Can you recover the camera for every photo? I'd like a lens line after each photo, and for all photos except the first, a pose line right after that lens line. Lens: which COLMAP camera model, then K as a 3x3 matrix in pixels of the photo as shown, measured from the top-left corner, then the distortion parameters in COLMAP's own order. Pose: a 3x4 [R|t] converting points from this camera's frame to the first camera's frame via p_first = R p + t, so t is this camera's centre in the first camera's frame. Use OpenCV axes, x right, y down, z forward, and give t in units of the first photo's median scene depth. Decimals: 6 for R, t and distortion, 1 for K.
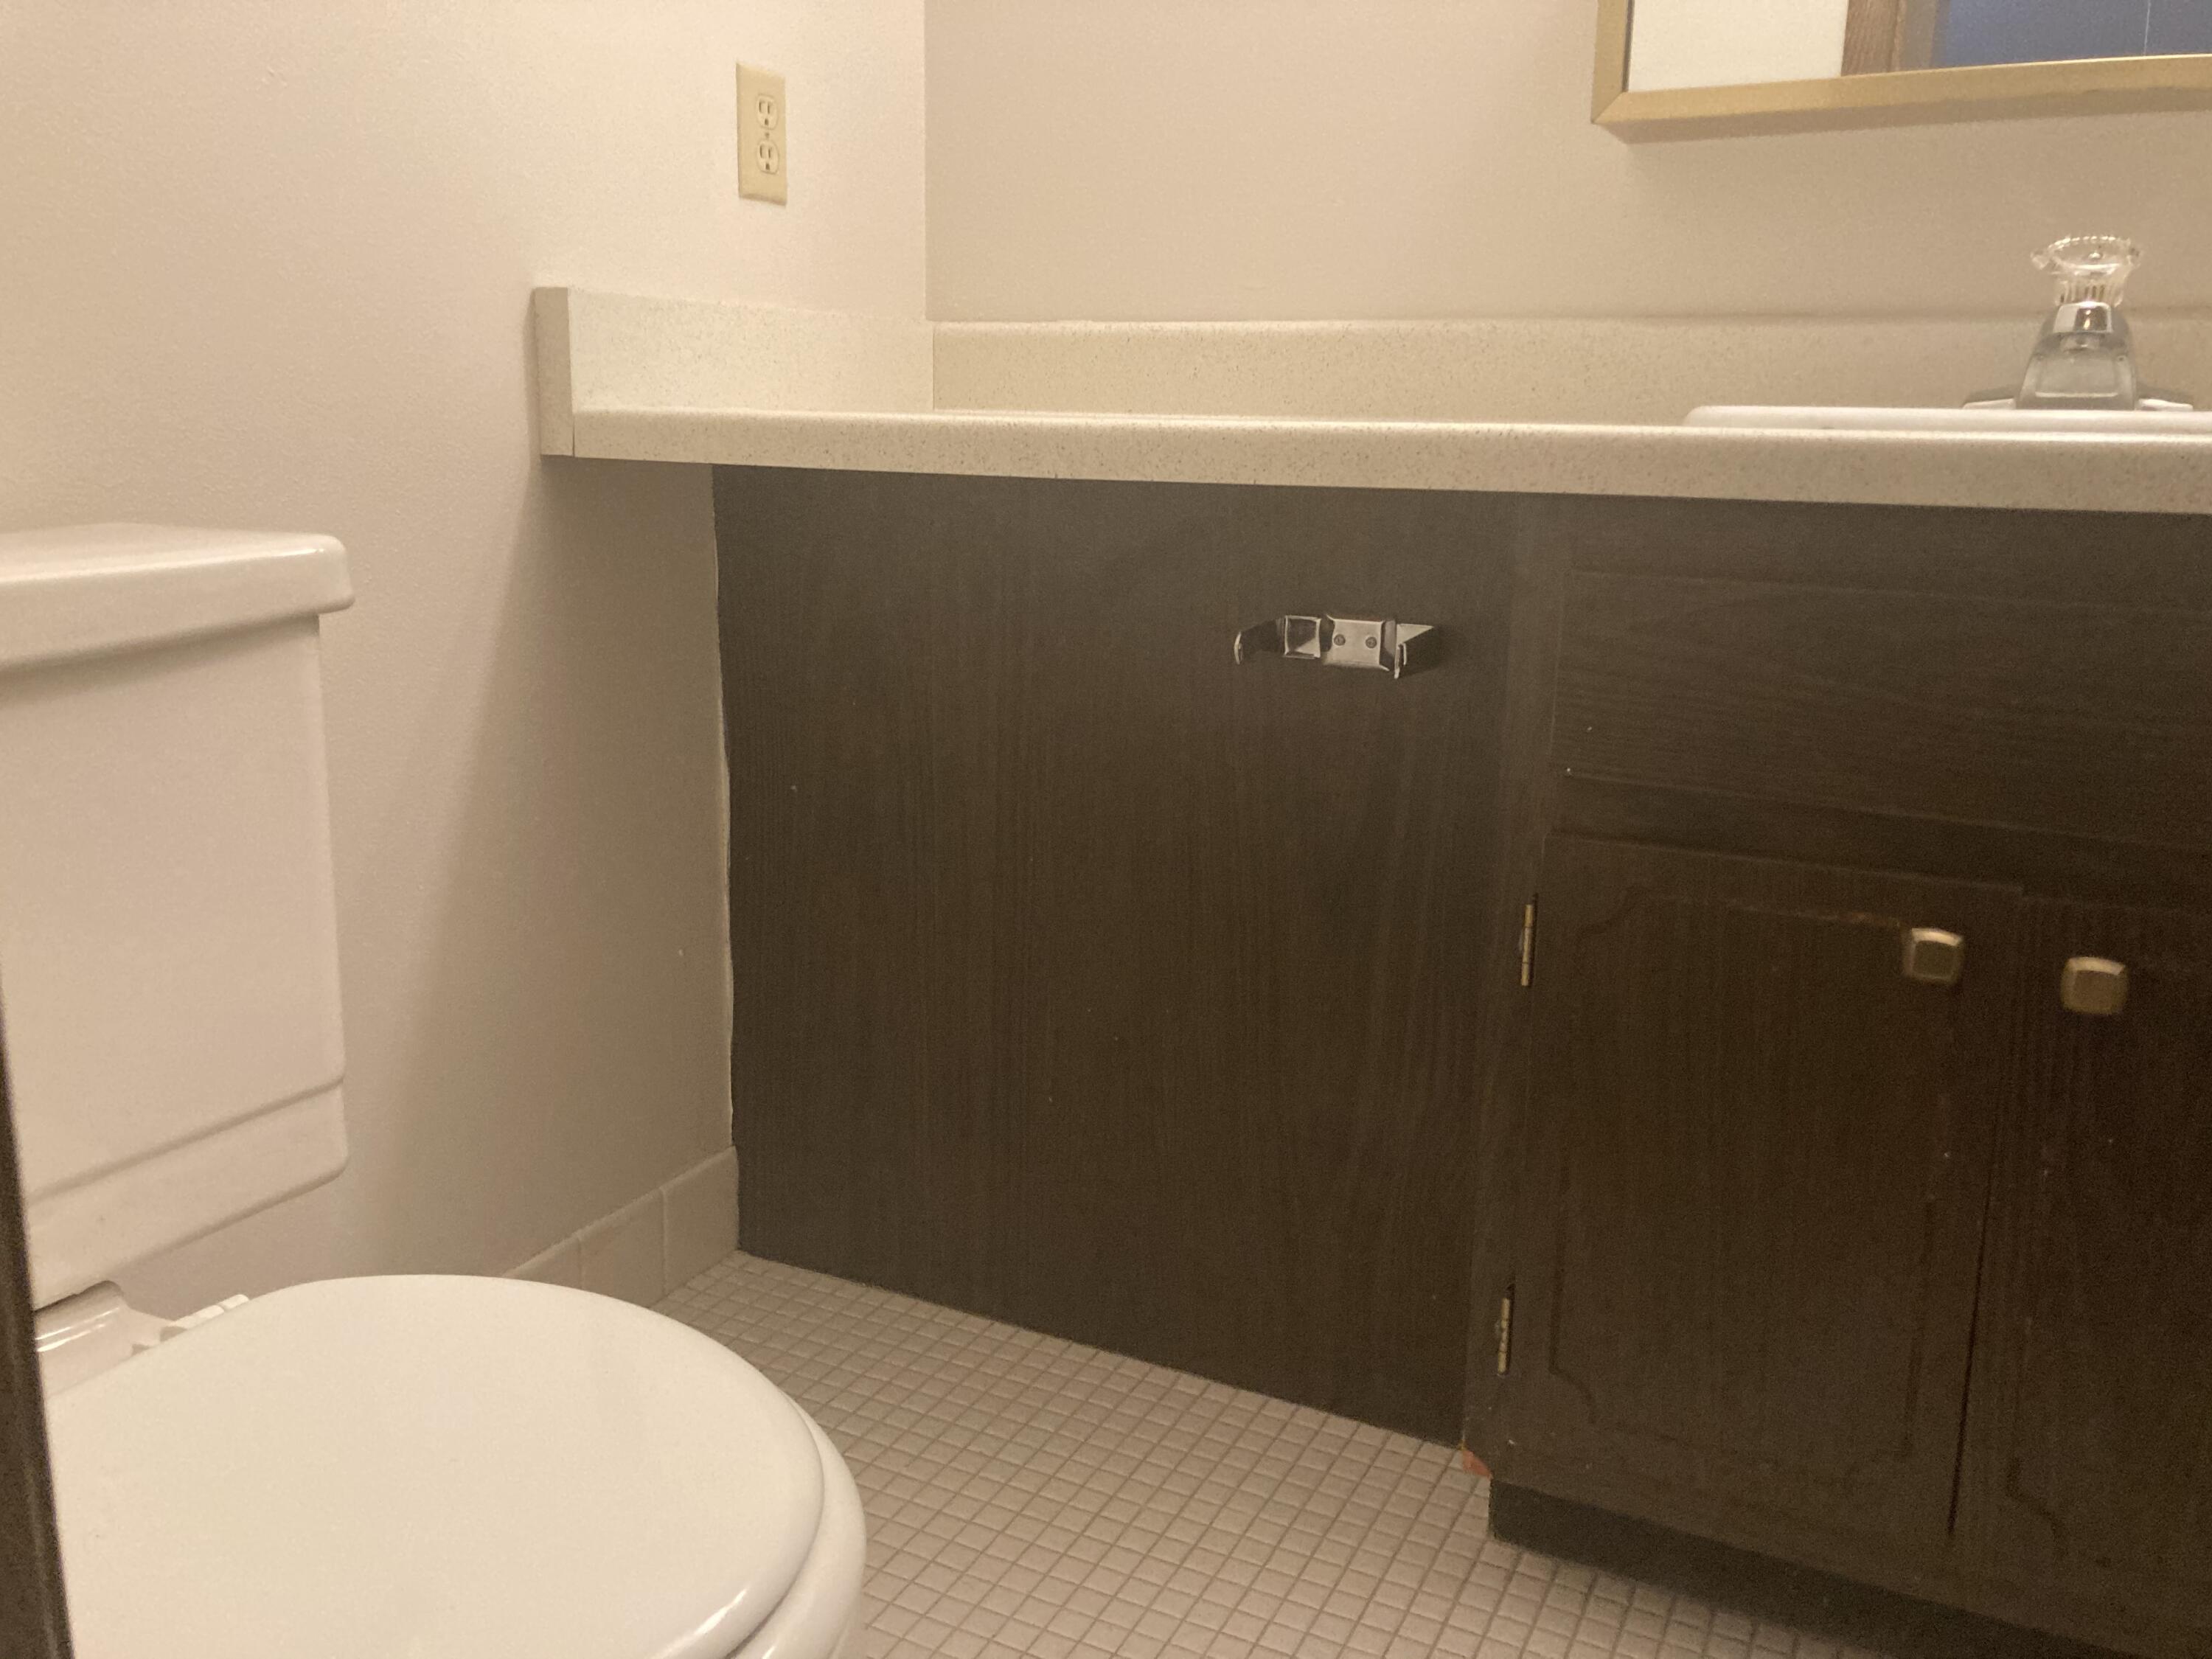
lens RADIAL K [[1812.6, 0, 1106.0], [0, 1812.6, 829.5], [0, 0, 1]] dist [0.145454, -0.140995]
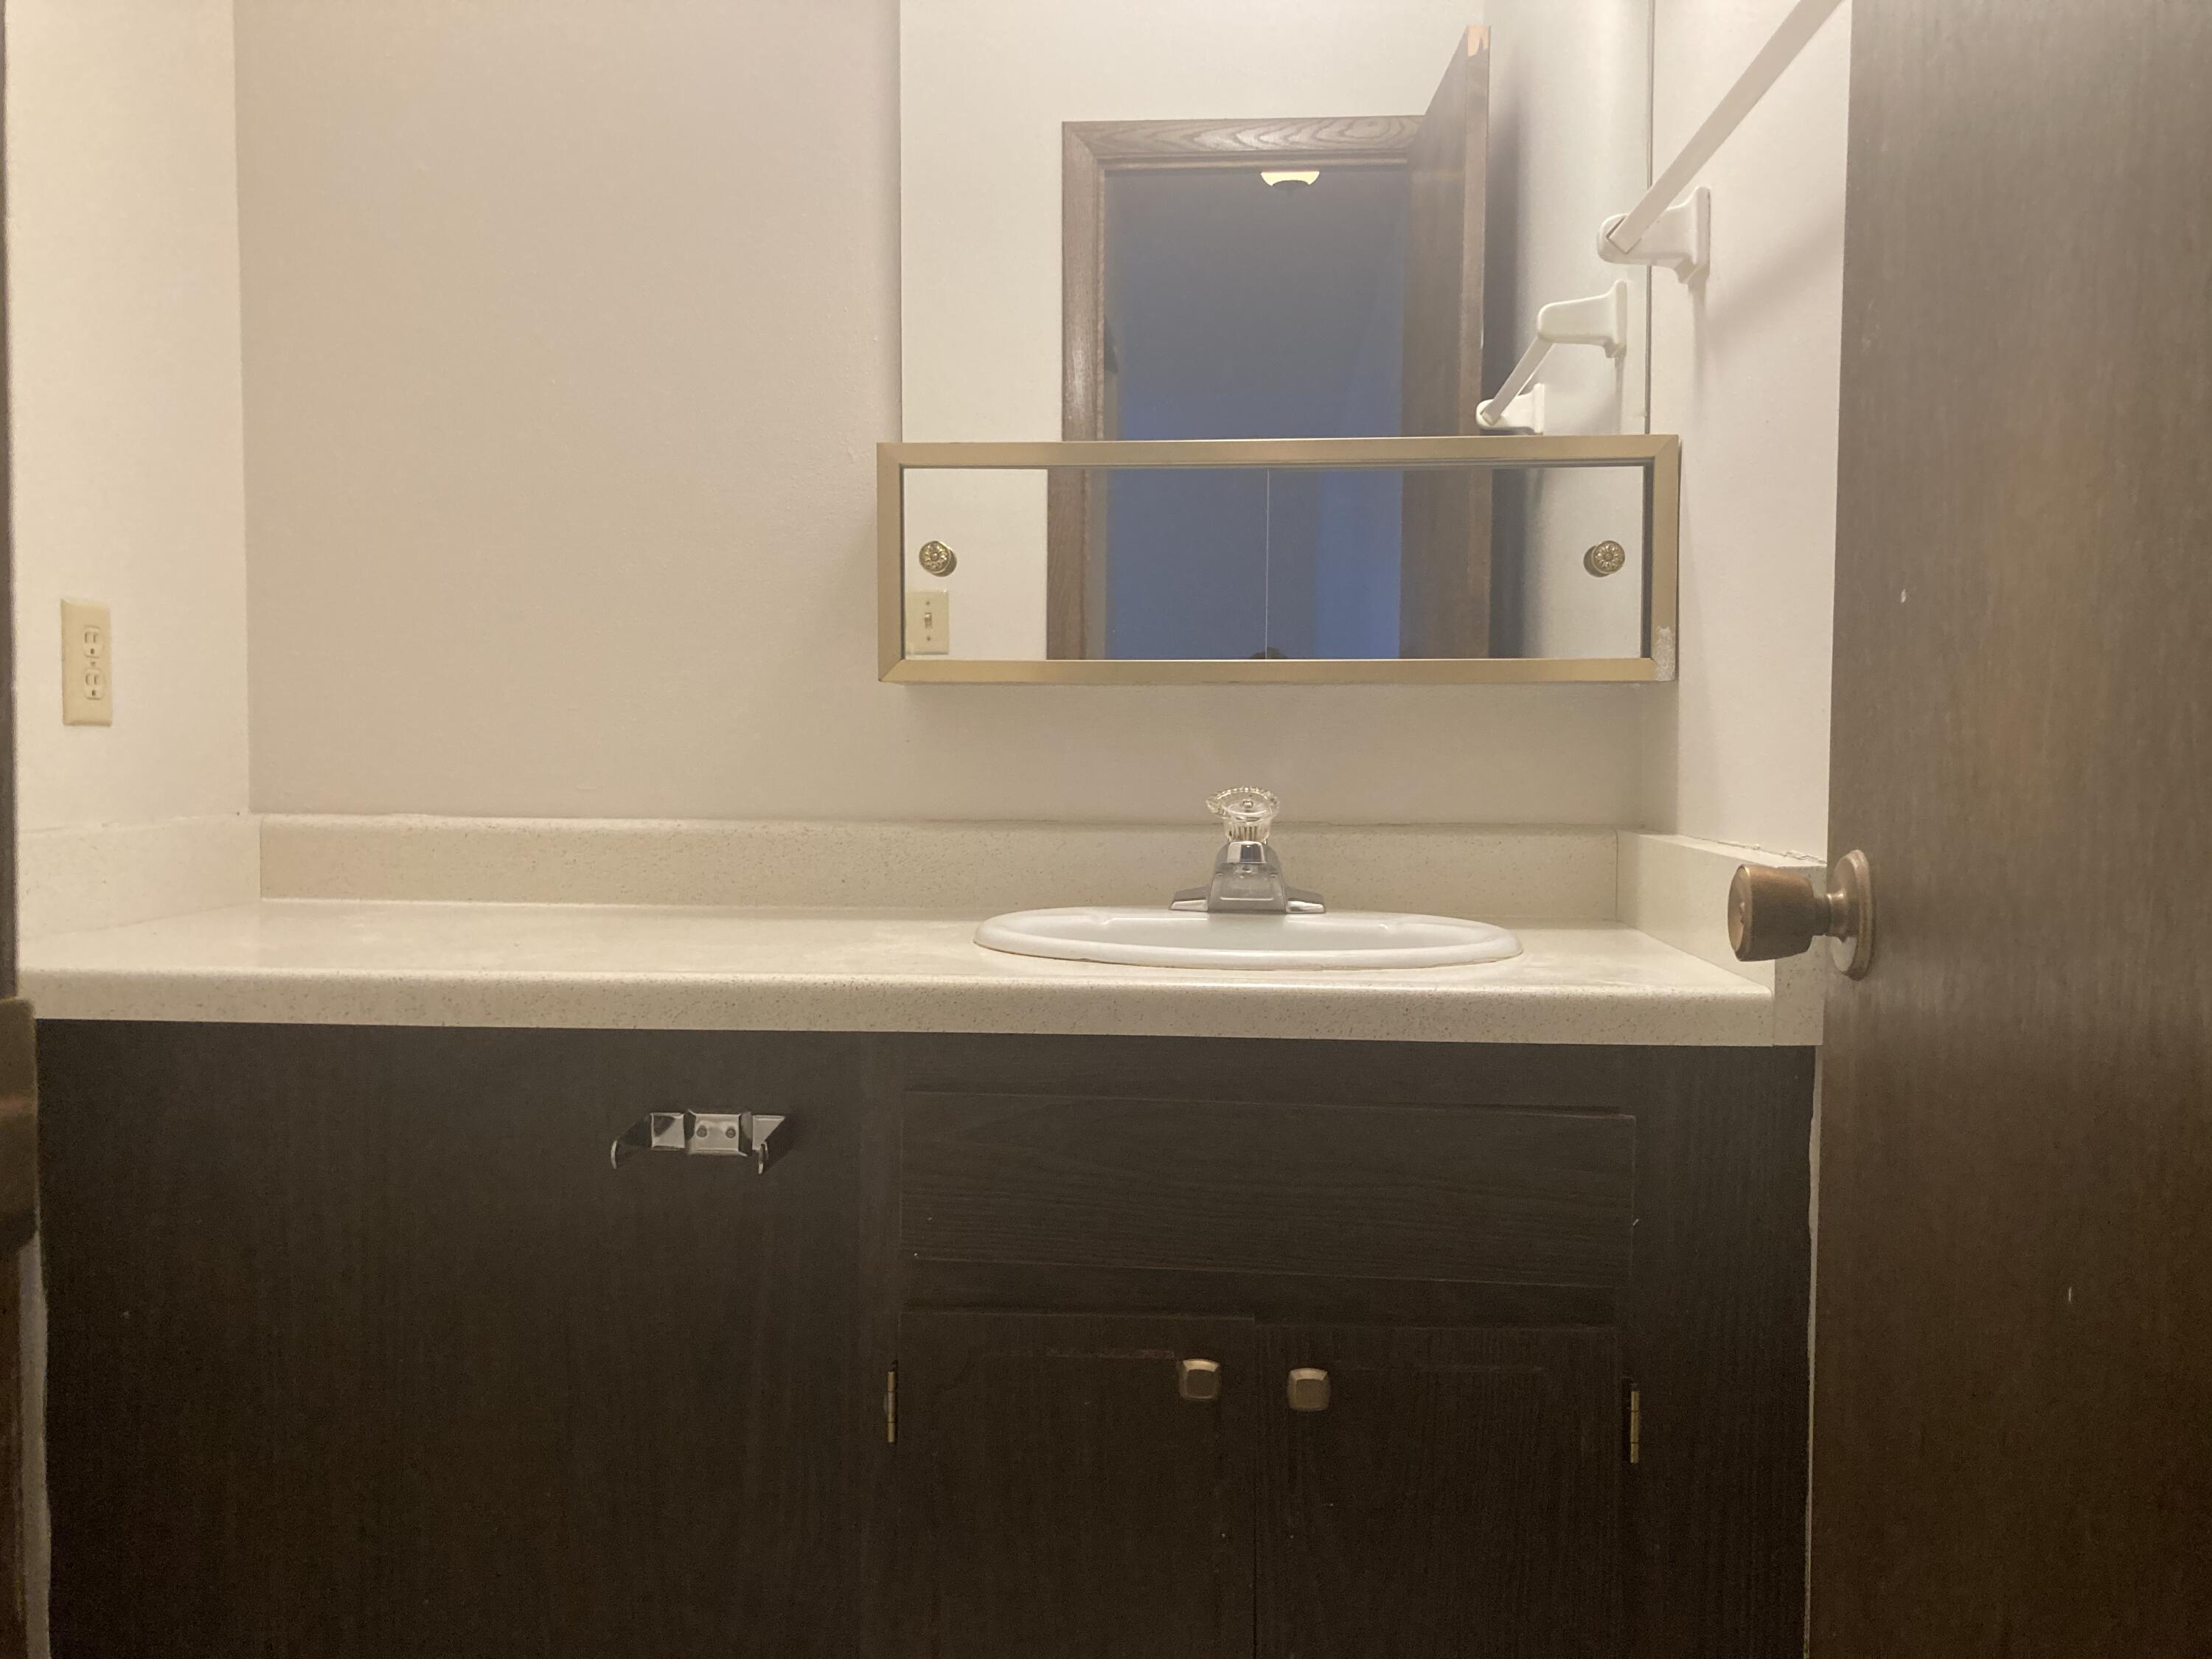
lens RADIAL K [[1830.8, 0, 1106.0], [0, 1830.8, 829.5], [0, 0, 1]] dist [0.021714, -0.009657]
pose [[0.923909, -0.023749, 0.381875, -0.068253], [0.091944, 0.982606, -0.161342, -0.082638], [-0.371401, 0.184176, 0.910022, -0.152772]]
